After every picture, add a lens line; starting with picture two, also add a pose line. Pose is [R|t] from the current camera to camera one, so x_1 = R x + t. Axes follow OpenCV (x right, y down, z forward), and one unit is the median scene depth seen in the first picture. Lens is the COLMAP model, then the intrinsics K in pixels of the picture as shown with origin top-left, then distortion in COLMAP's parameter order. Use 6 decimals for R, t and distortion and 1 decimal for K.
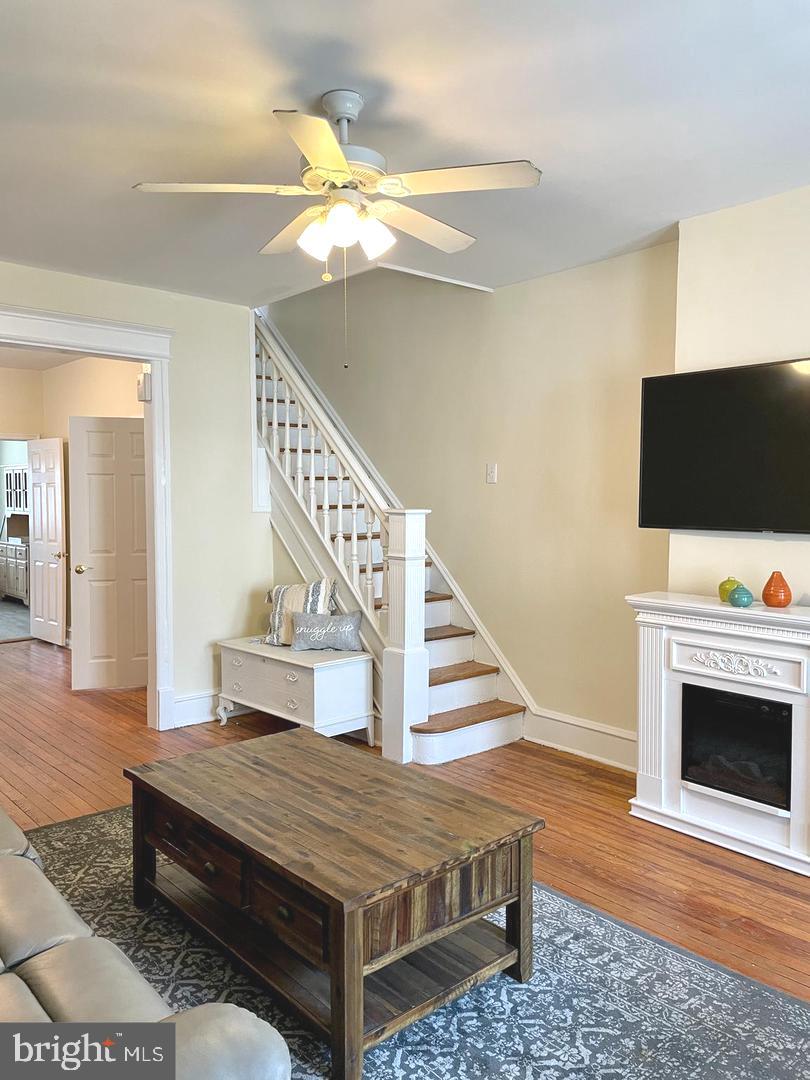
lens RADIAL K [[806.1, 0, 406.6], [0, 806.1, 532.4], [0, 0, 1]] dist [0.099550, -0.132057]
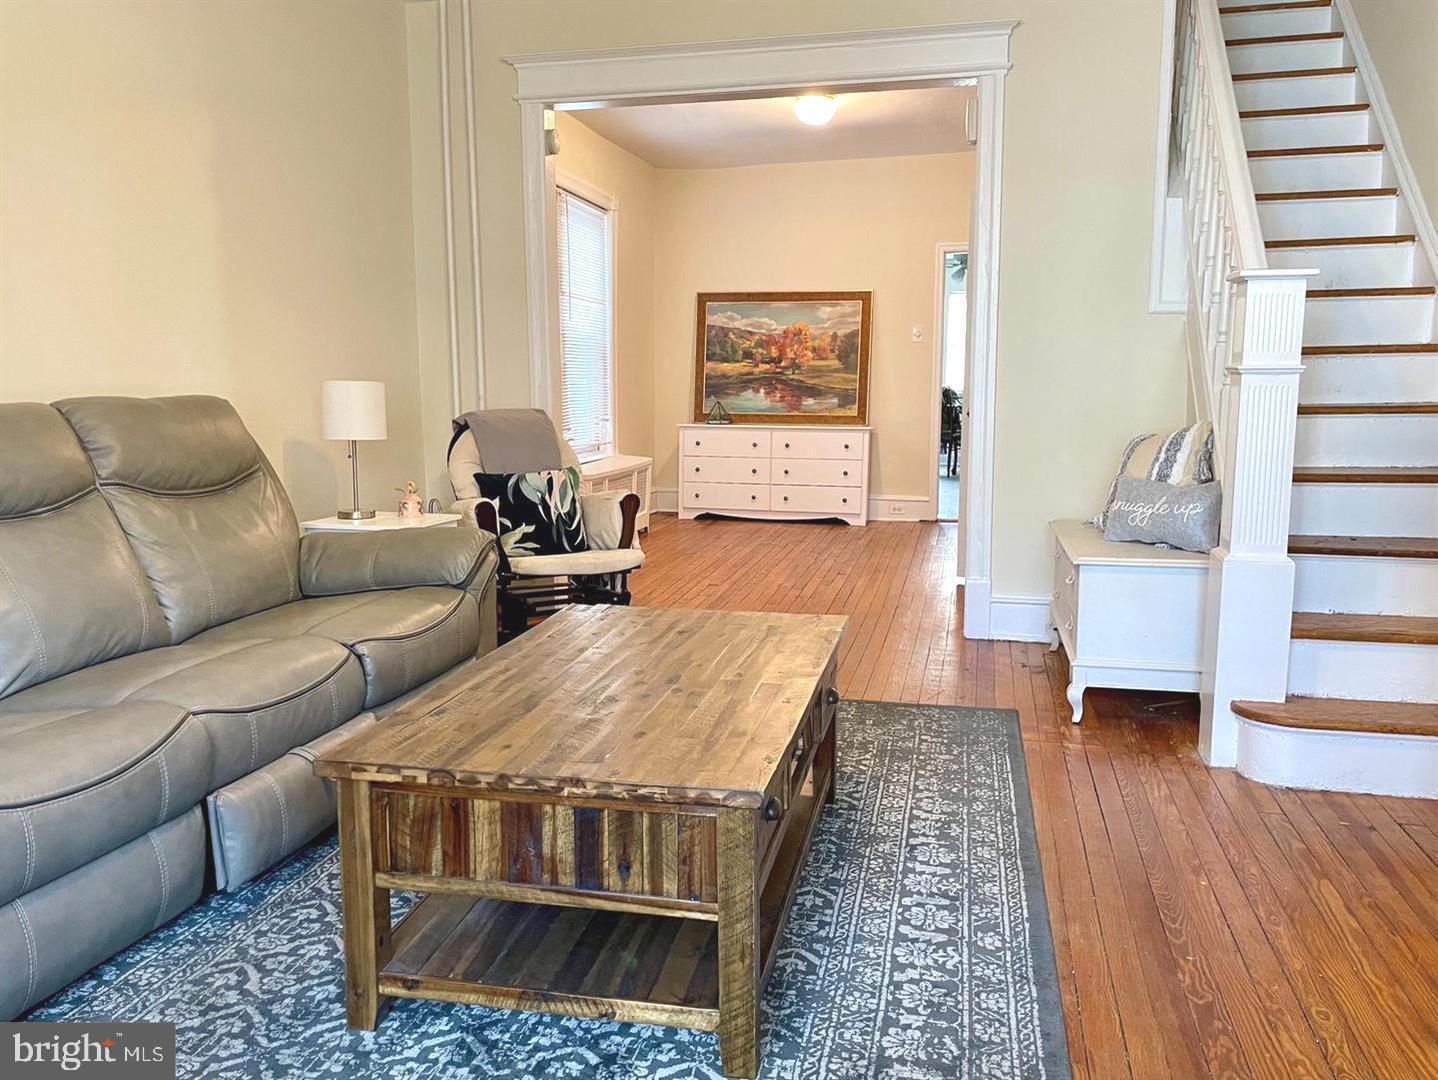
lens RADIAL K [[1130.1, 0, 719.8], [0, 1130.1, 531.5], [0, 0, 1]] dist [0.106331, -0.166073]
pose [[0.589632, 0.111385, -0.799955, 0.383763], [-0.034586, 0.993019, 0.112774, 0.061887], [0.806931, -0.038827, 0.589368, 0.313450]]
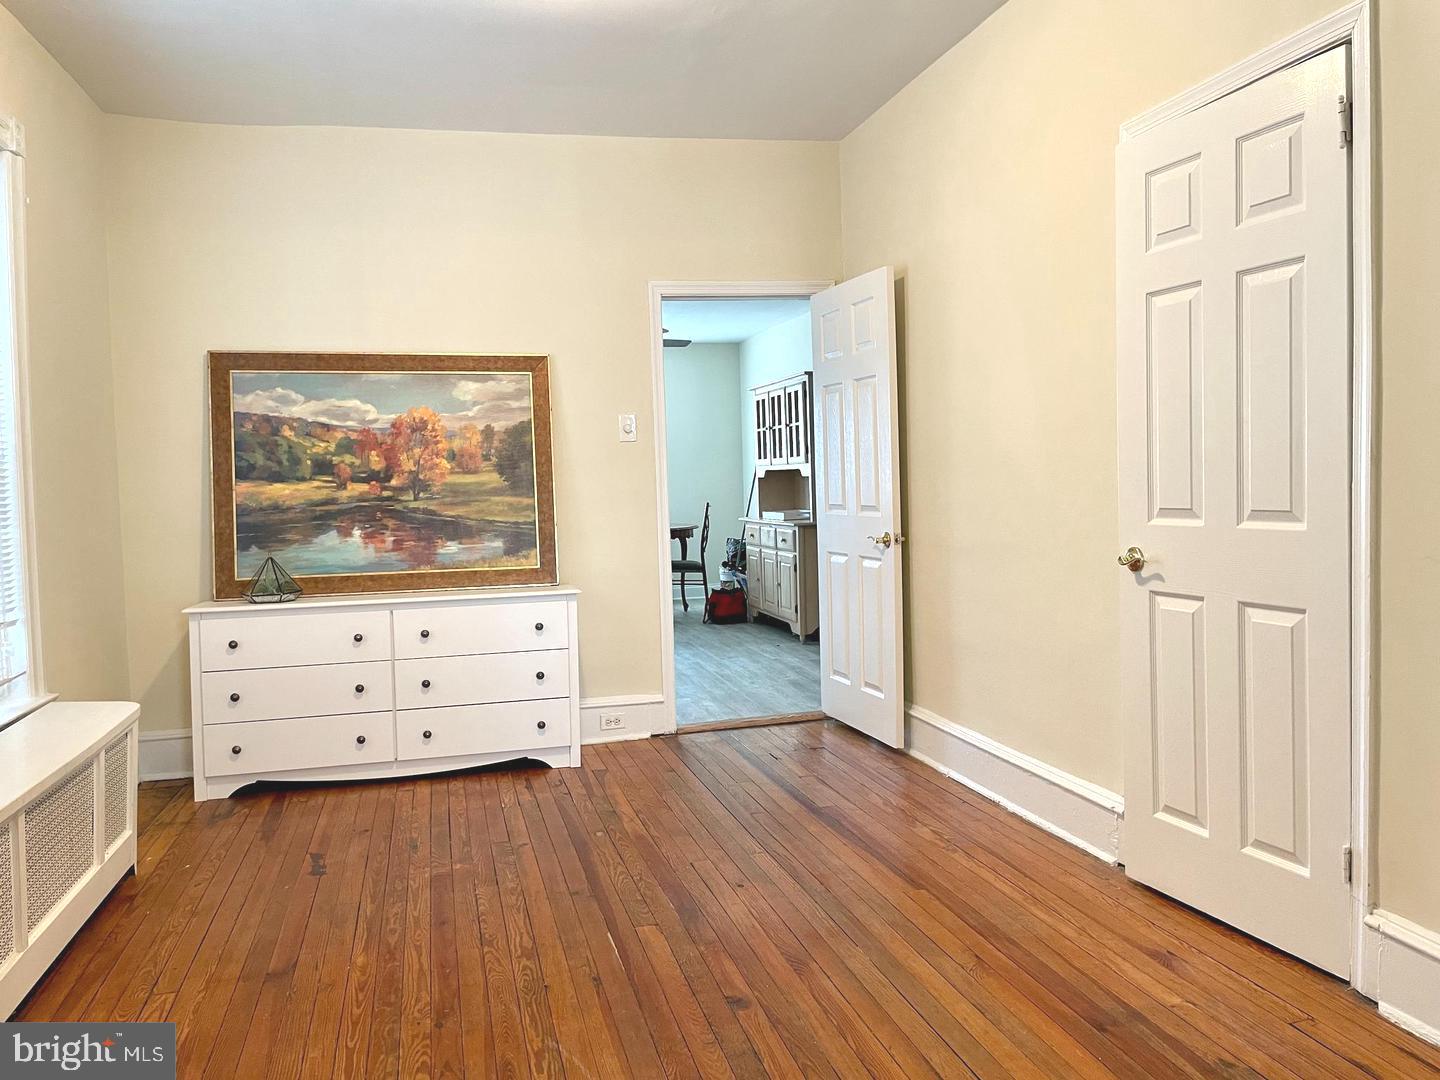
lens RADIAL K [[1074.9, 0, 721.4], [0, 1074.9, 529.0], [0, 0, 1]] dist [0.099550, -0.132057]
pose [[0.894109, -0.006065, -0.447809, -0.445053], [0.010815, 0.999909, 0.008051, 0.029493], [0.447719, -0.012041, 0.894093, 0.804702]]
